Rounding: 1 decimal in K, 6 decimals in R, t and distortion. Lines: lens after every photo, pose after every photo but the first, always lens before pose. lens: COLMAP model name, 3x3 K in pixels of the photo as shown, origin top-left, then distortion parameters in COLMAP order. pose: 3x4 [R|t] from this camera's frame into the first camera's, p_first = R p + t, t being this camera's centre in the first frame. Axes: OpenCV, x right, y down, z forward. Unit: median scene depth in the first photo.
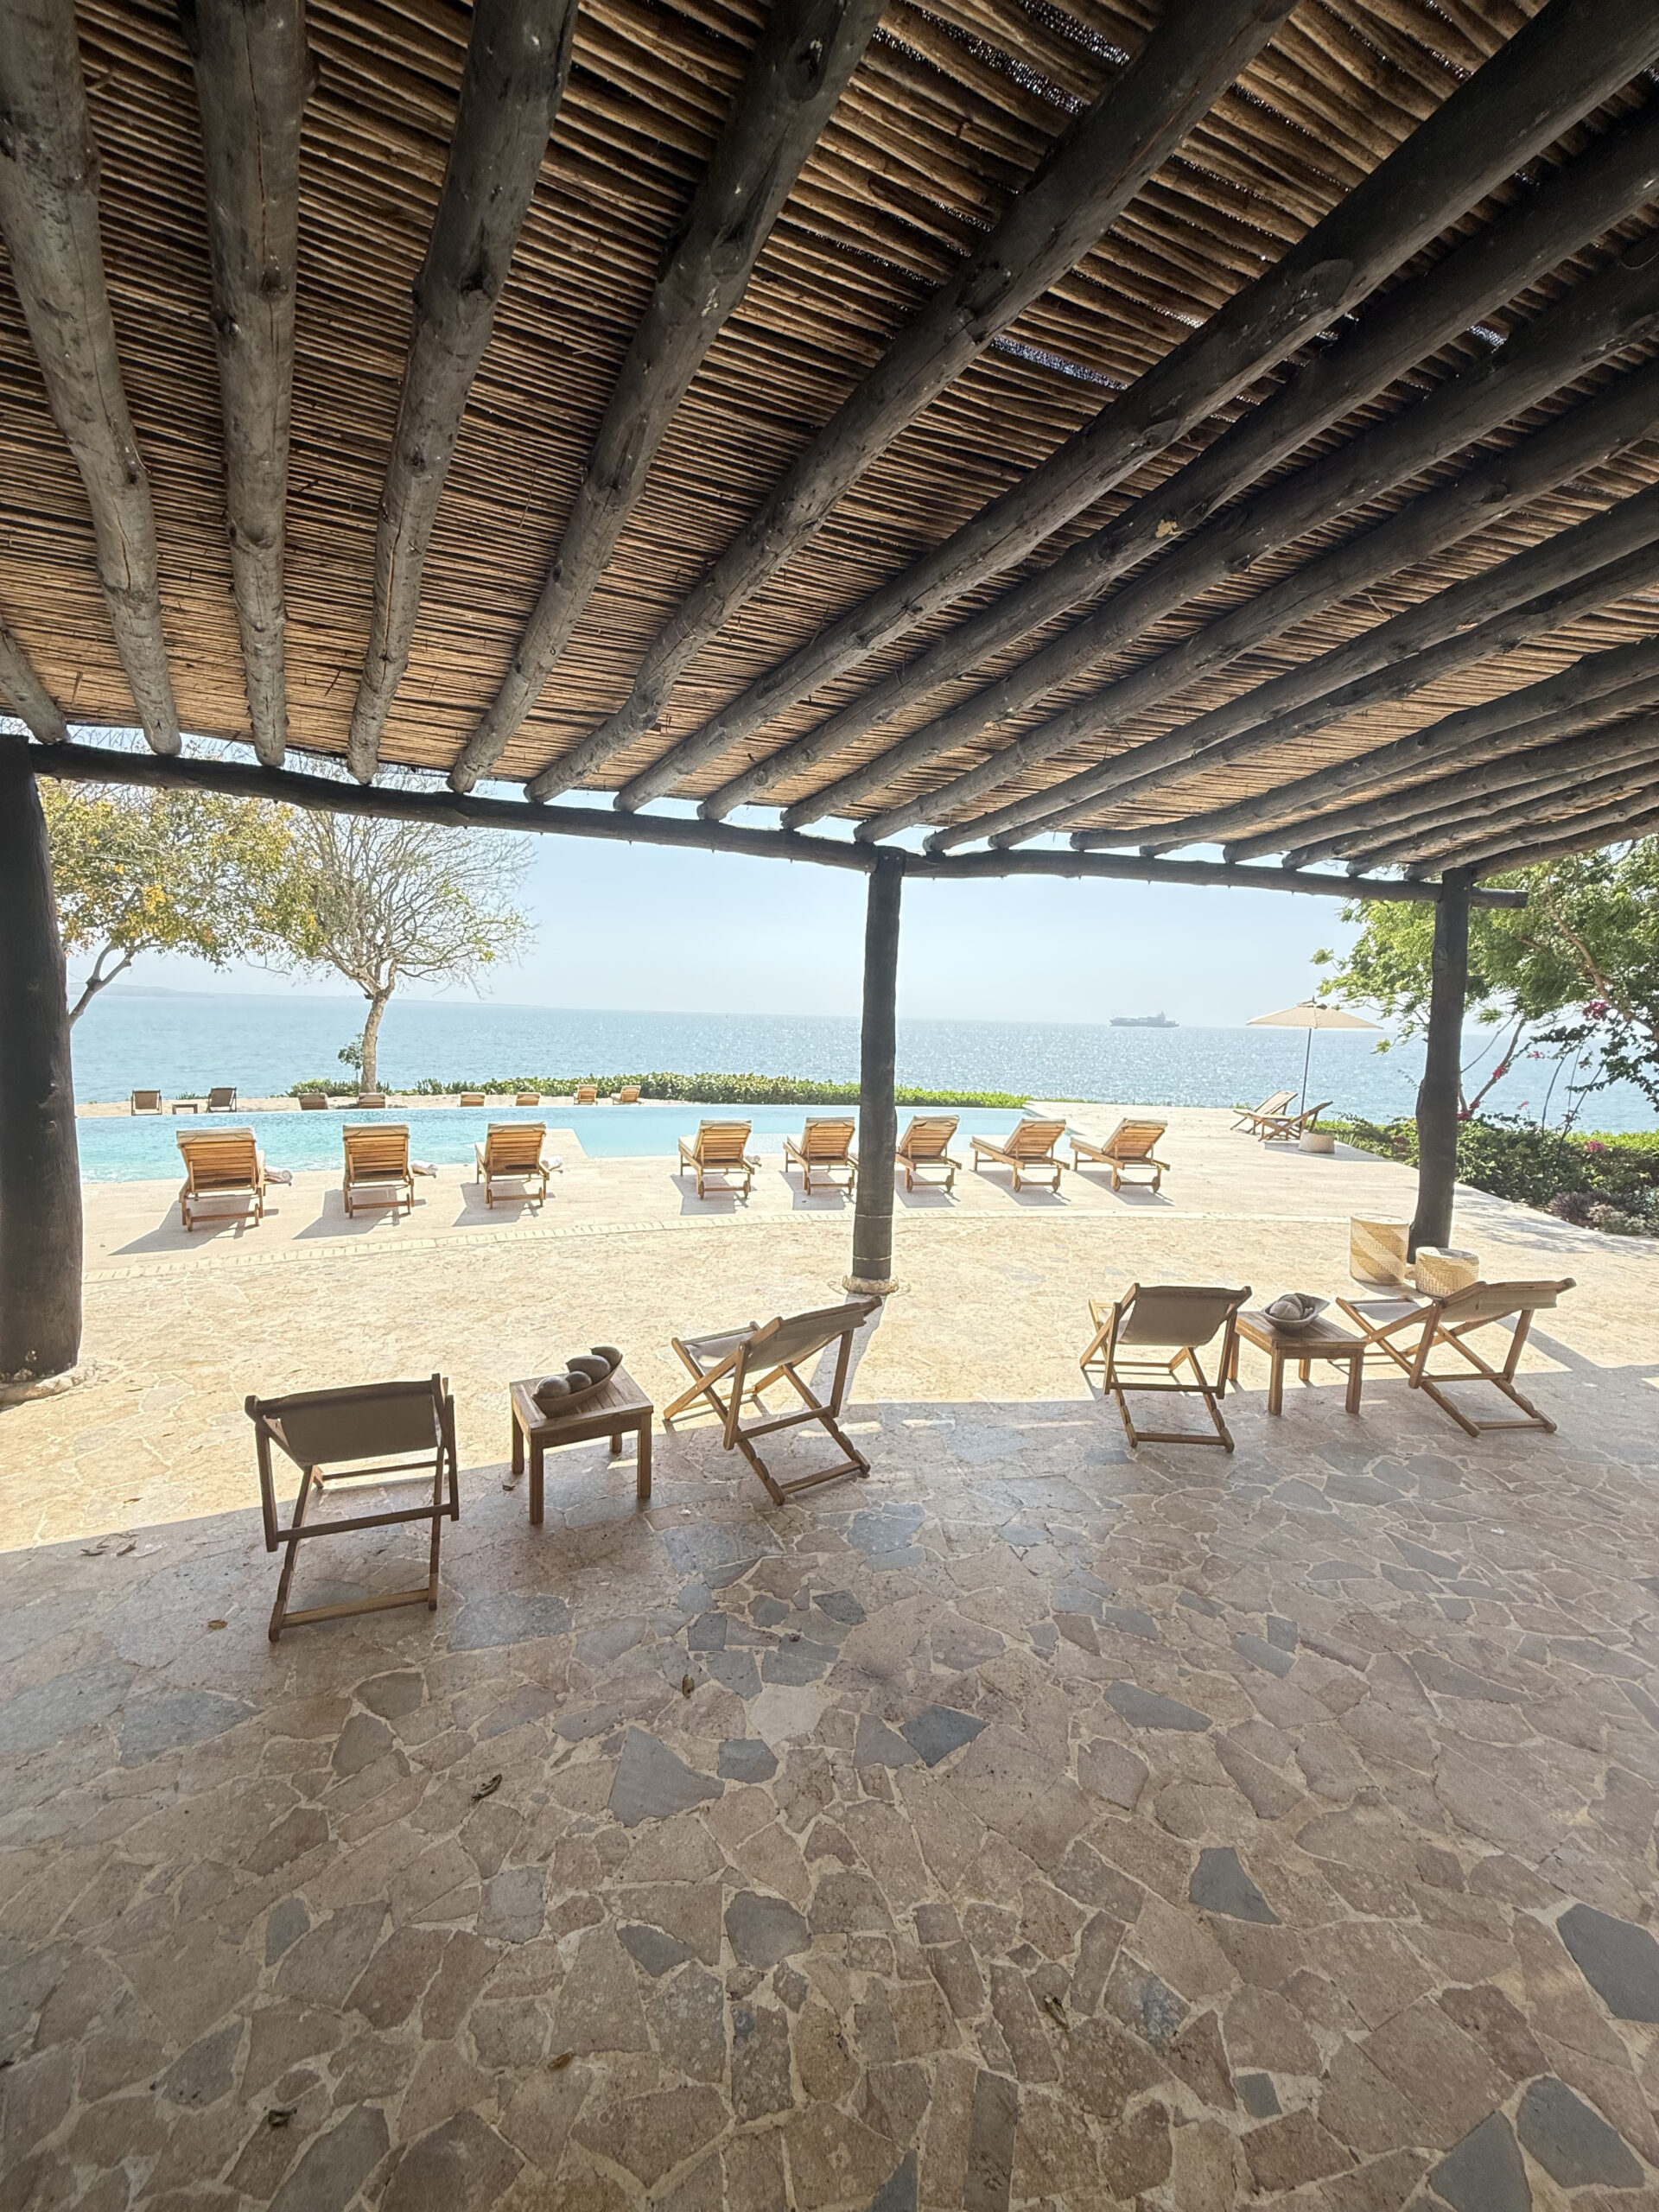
lens RADIAL K [[884.3, 0, 836.9], [0, 884.3, 1102.3], [0, 0, 1]] dist [-0.000420, -0.000058]
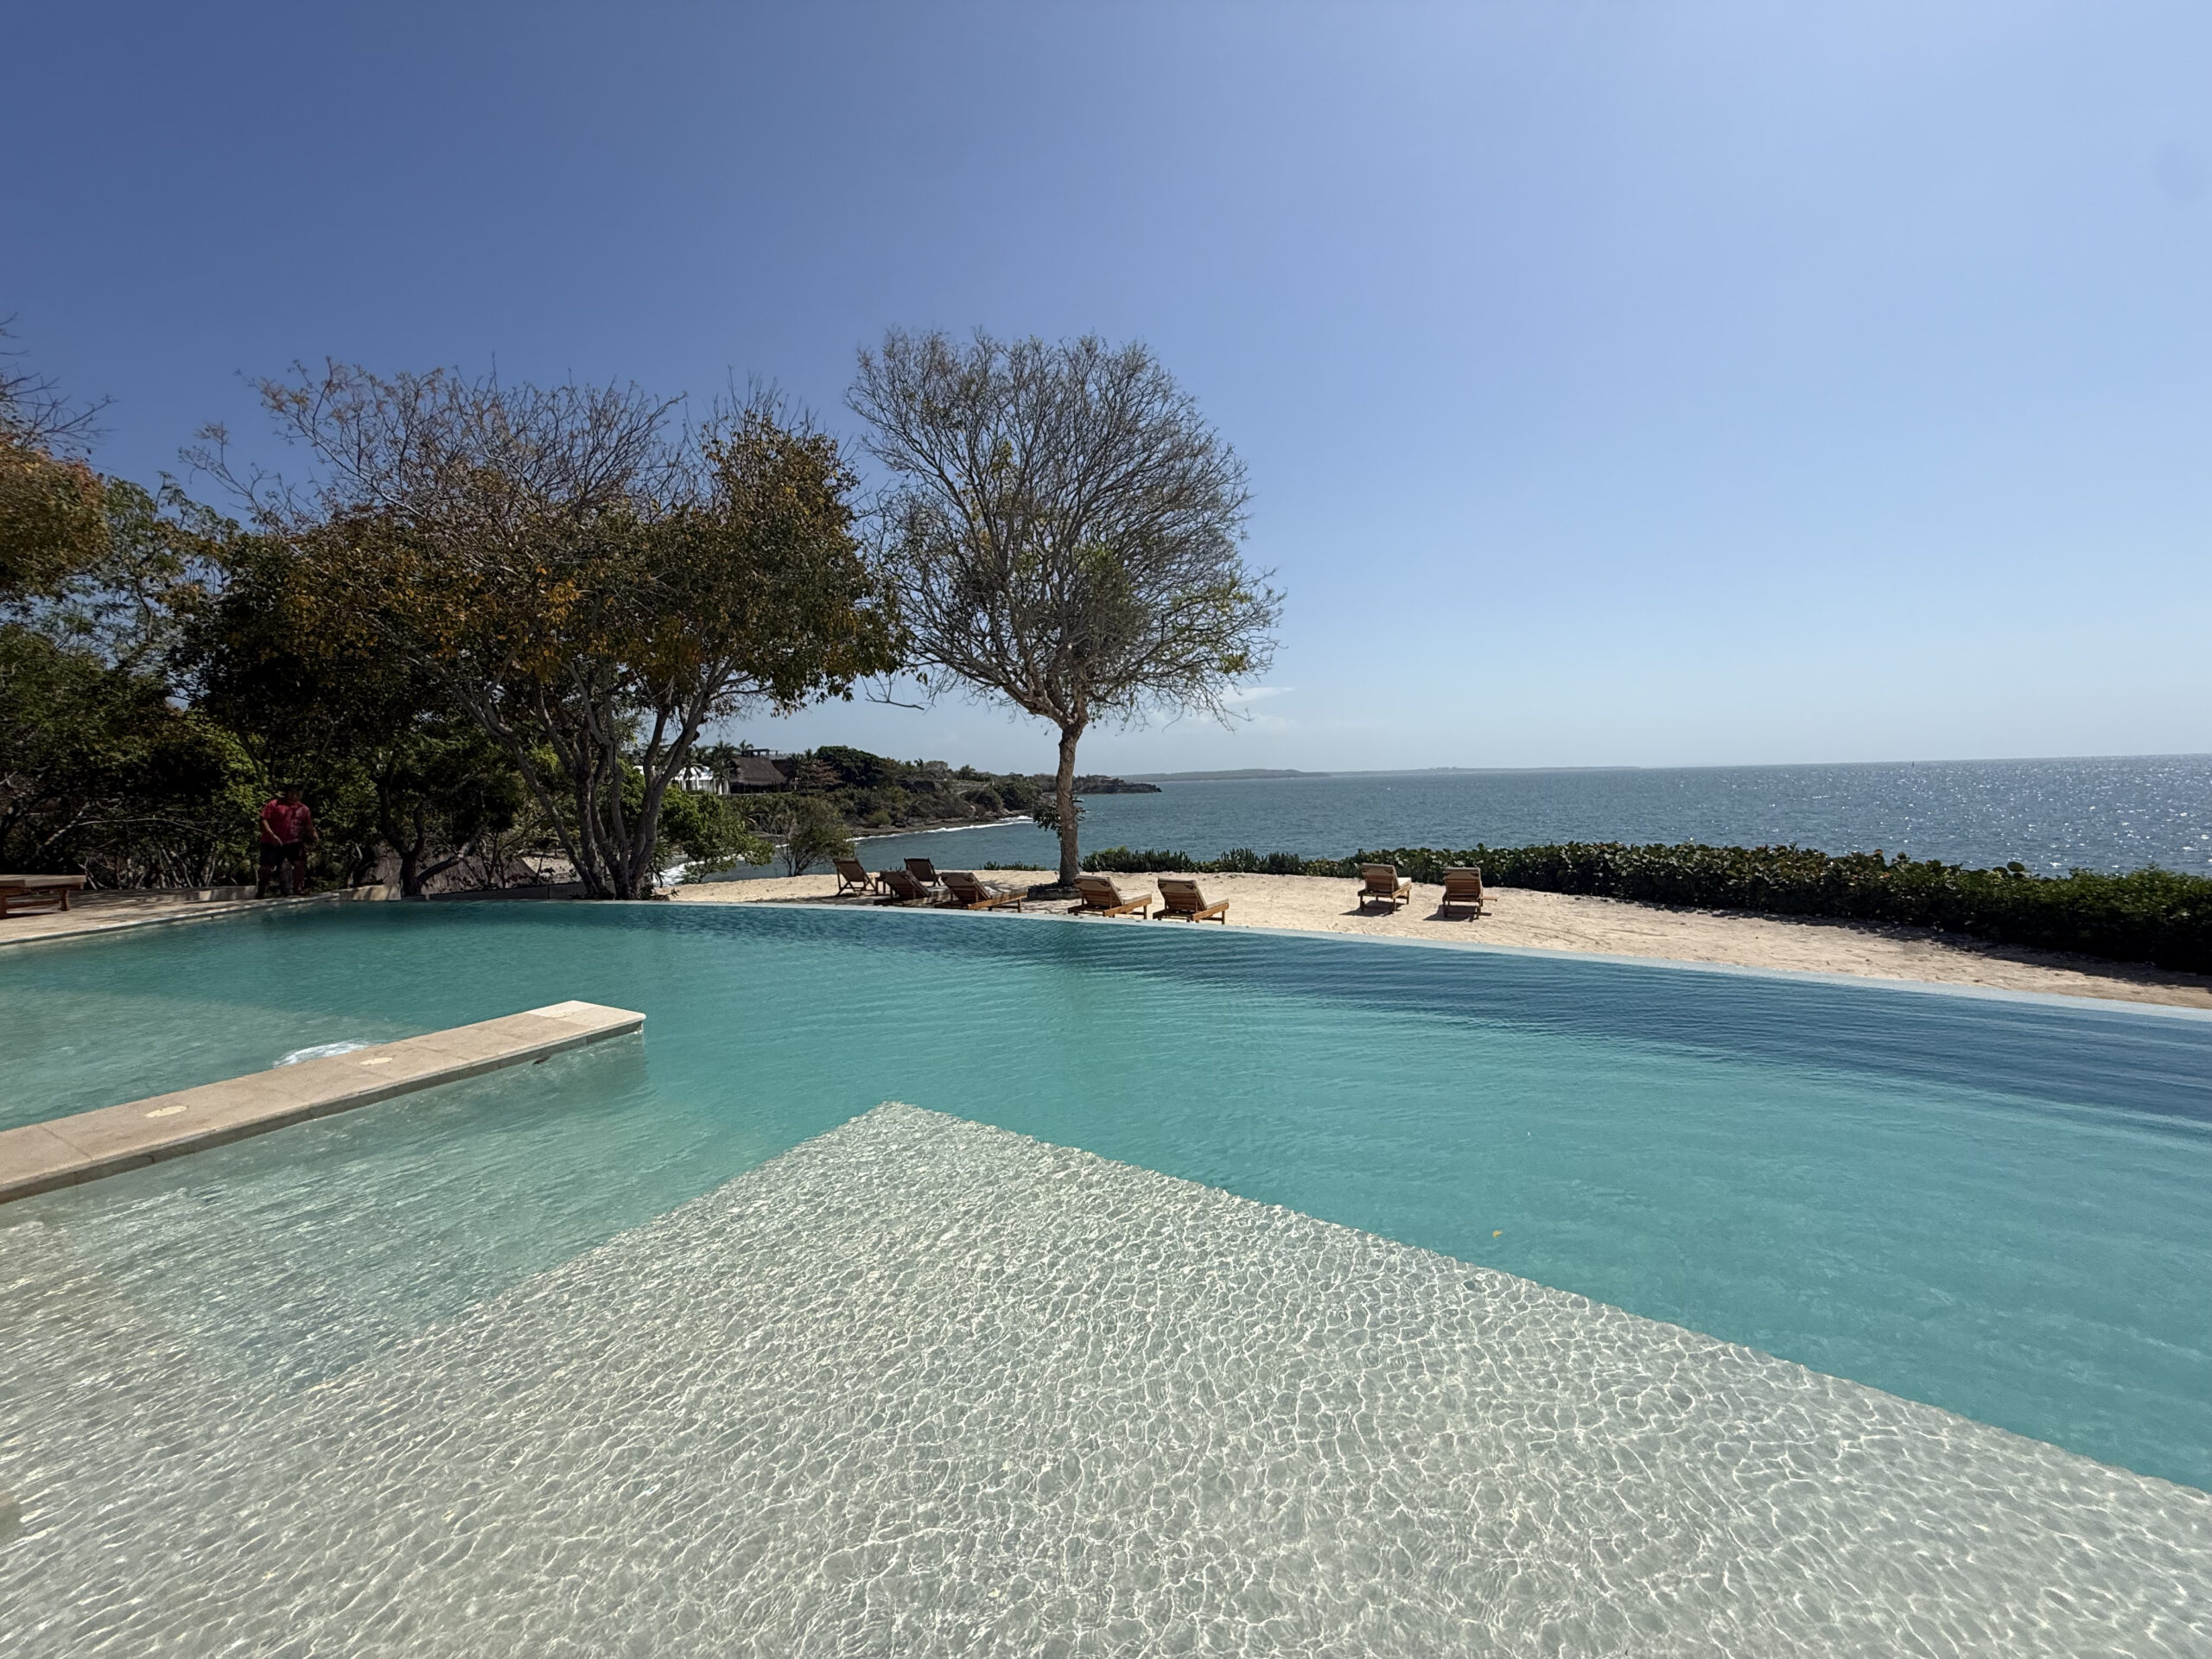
lens RADIAL K [[884.3, 0, 1103.8], [0, 884.3, 817.6], [0, 0, 1]] dist [-0.000420, -0.000058]
pose [[0.641800, -0.014892, -0.766728, 0.119556], [-0.029614, 0.998584, -0.044184, -0.057236], [0.766300, 0.051063, 0.640450, 1.496889]]
